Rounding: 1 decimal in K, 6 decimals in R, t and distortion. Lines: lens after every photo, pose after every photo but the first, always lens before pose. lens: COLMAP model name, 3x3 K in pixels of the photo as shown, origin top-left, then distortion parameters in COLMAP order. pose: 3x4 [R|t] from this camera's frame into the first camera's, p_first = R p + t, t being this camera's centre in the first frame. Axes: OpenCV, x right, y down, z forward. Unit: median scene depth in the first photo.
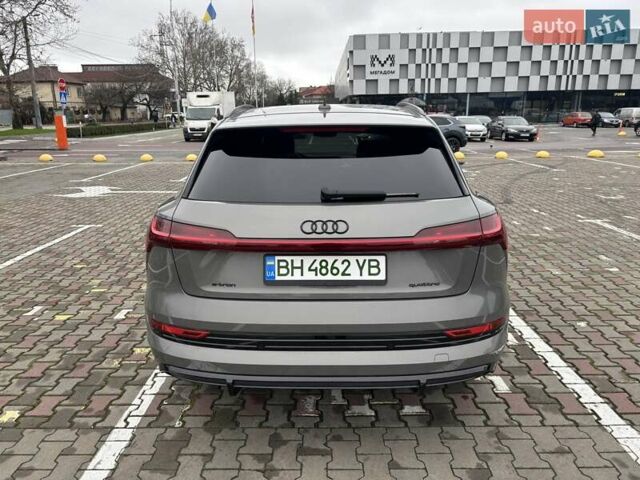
lens RADIAL K [[482.9, 0, 316.0], [0, 482.9, 239.0], [0, 0, 1]] dist [0.044666, -0.036928]
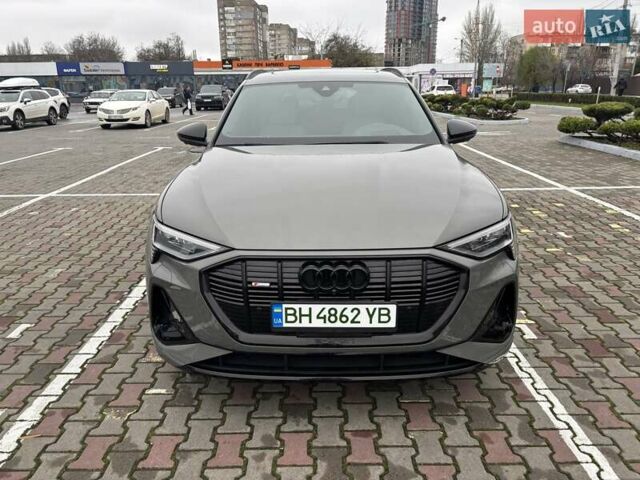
lens RADIAL K [[482.9, 0, 316.2], [0, 482.9, 239.0], [0, 0, 1]] dist [0.044666, -0.036928]
pose [[-0.999469, 0.031288, -0.009117, 0.049472], [0.021956, 0.853202, 0.521119, -0.455140], [0.024083, 0.520642, -0.853435, 1.874011]]
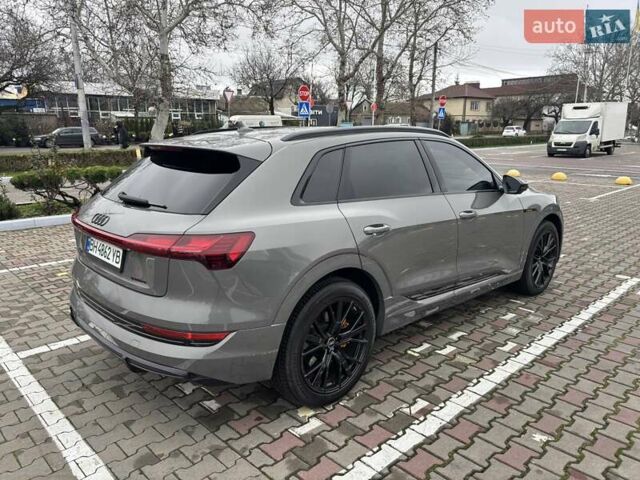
lens RADIAL K [[482.9, 0, 317.9], [0, 482.9, 240.8], [0, 0, 1]] dist [0.044666, -0.036928]
pose [[0.703918, 0.173321, -0.688810, 0.624650], [-0.187018, 0.980778, 0.055667, -0.069934], [0.685218, 0.089635, 0.722802, 0.197745]]
